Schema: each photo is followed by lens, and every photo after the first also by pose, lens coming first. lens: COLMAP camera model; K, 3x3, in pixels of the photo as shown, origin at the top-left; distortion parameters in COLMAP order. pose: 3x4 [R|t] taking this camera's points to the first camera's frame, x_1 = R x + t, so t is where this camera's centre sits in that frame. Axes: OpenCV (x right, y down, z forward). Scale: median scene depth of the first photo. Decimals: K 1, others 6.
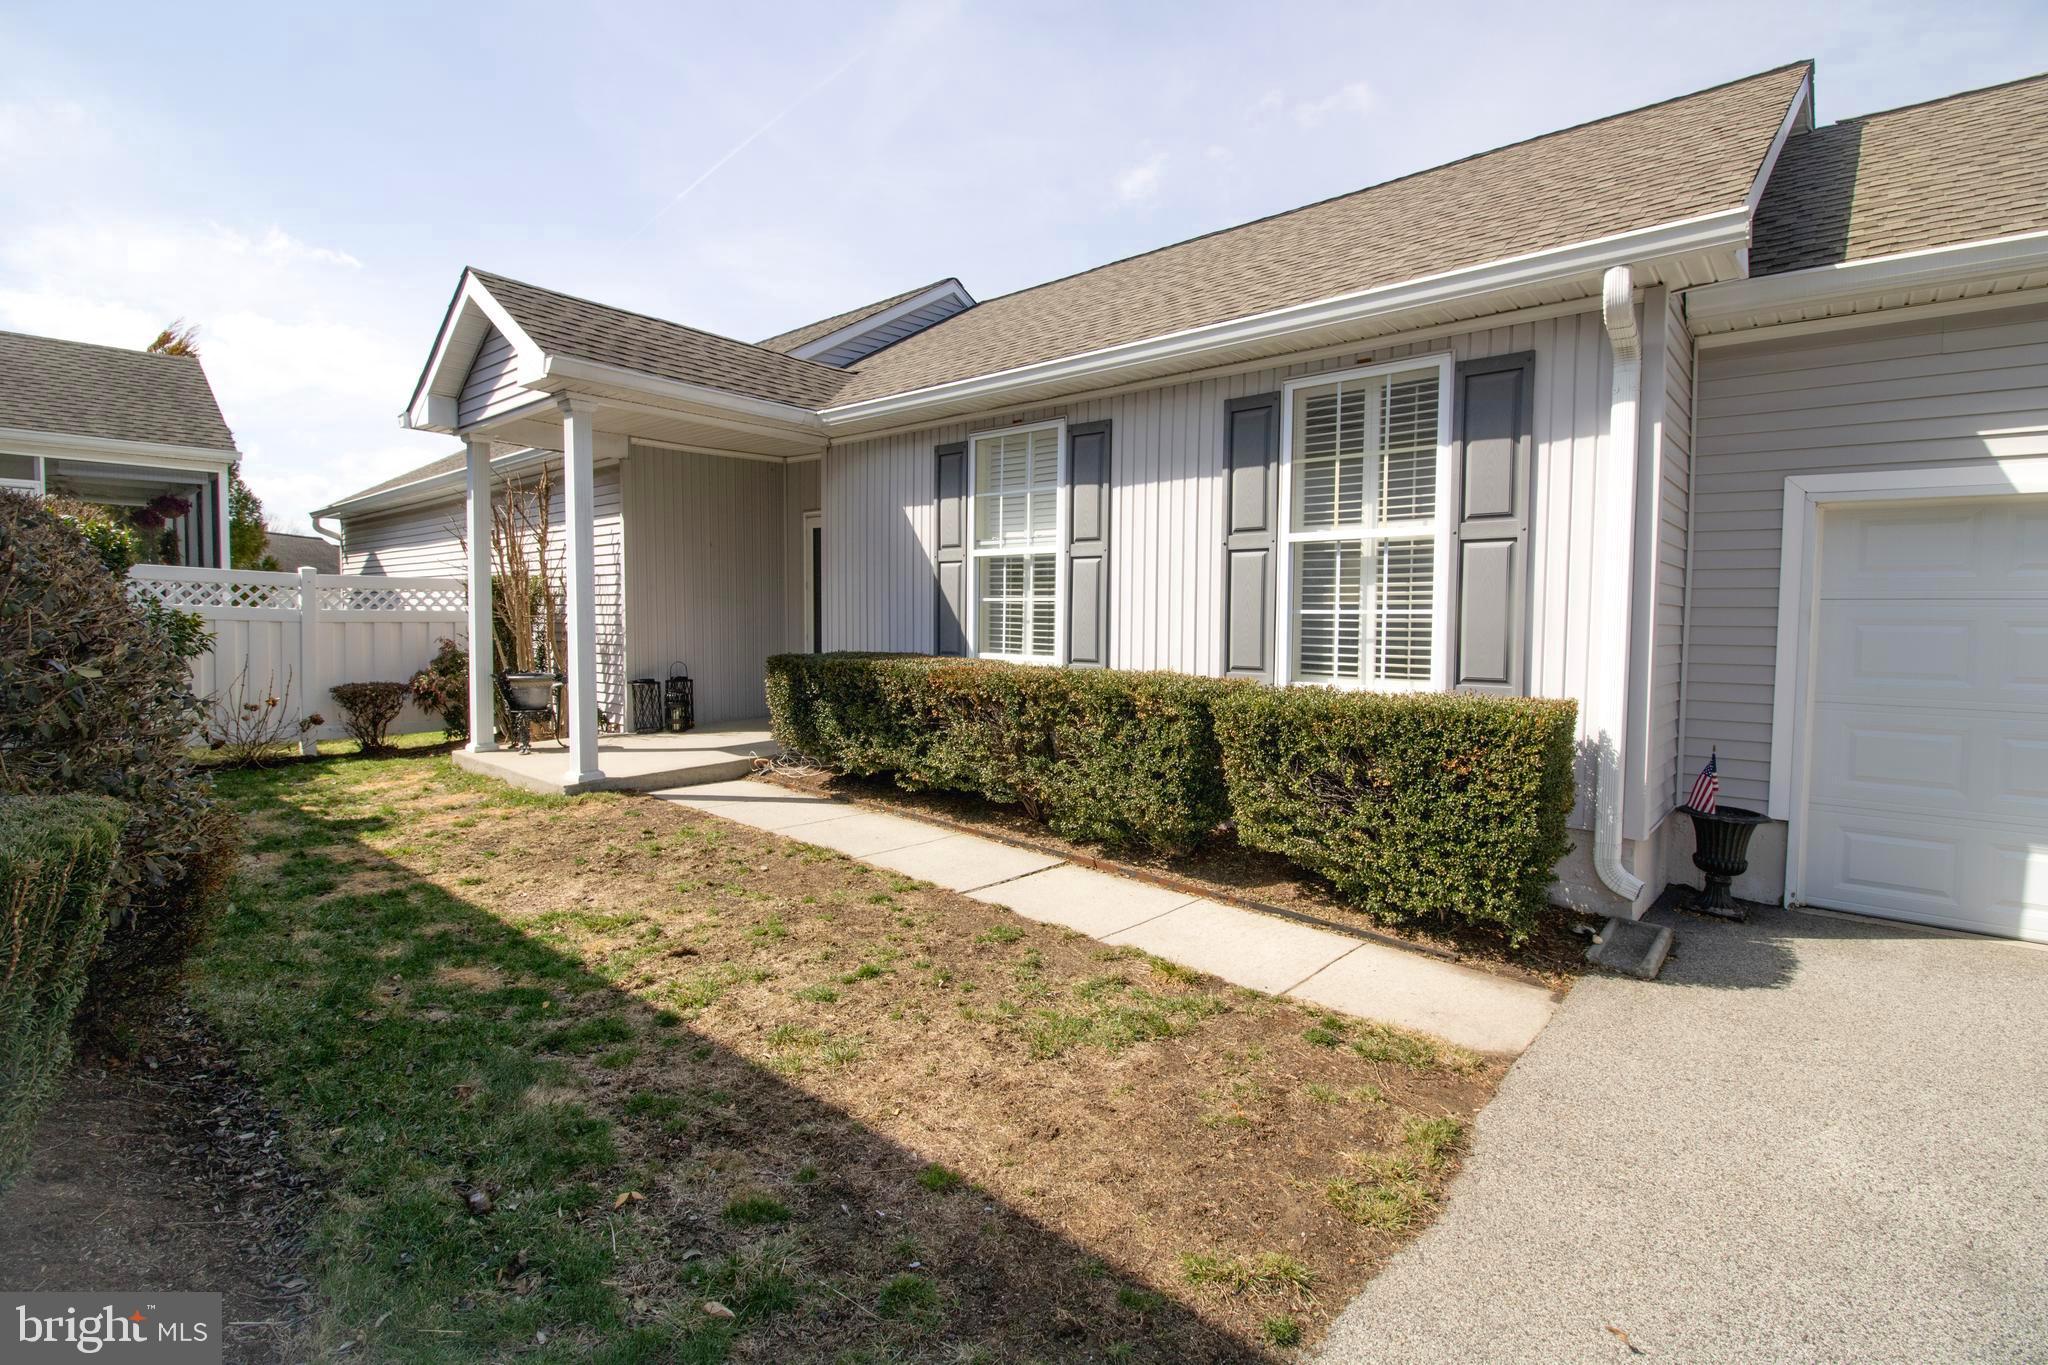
lens RADIAL K [[973.1, 0, 1023.8], [0, 973.1, 665.6], [0, 0, 1]] dist [0.004367, -0.010356]
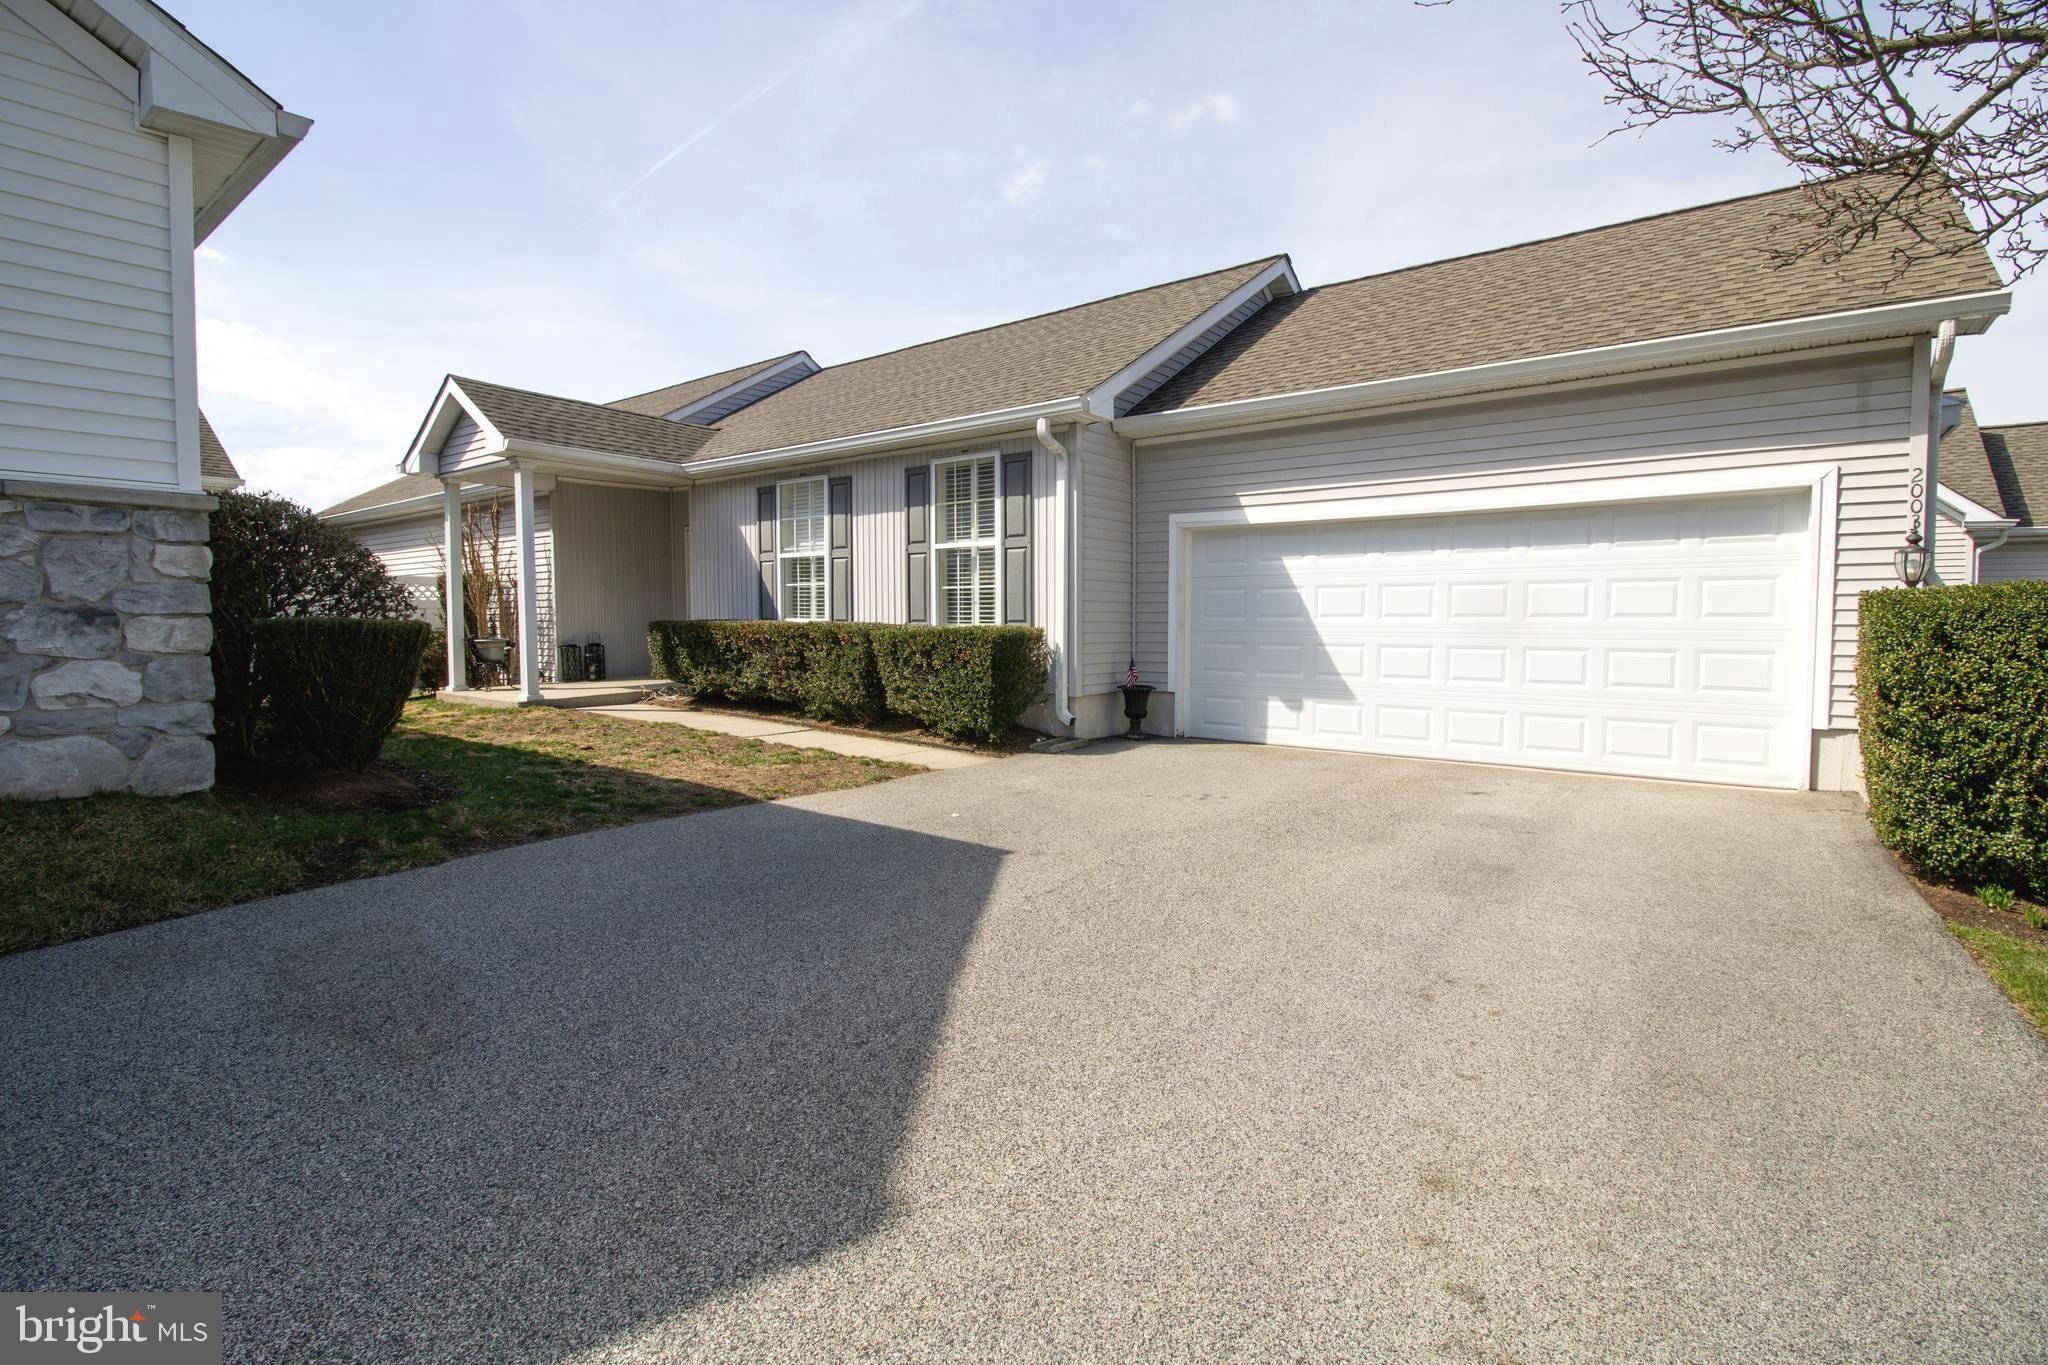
lens RADIAL K [[973.1, 0, 1023.8], [0, 973.1, 665.6], [0, 0, 1]] dist [0.004367, -0.010356]
pose [[0.998025, -0.012829, 0.061498, 0.269238], [0.012853, 0.999917, 0.000009, 0.075717], [-0.061493, 0.000782, 0.998107, -0.669965]]
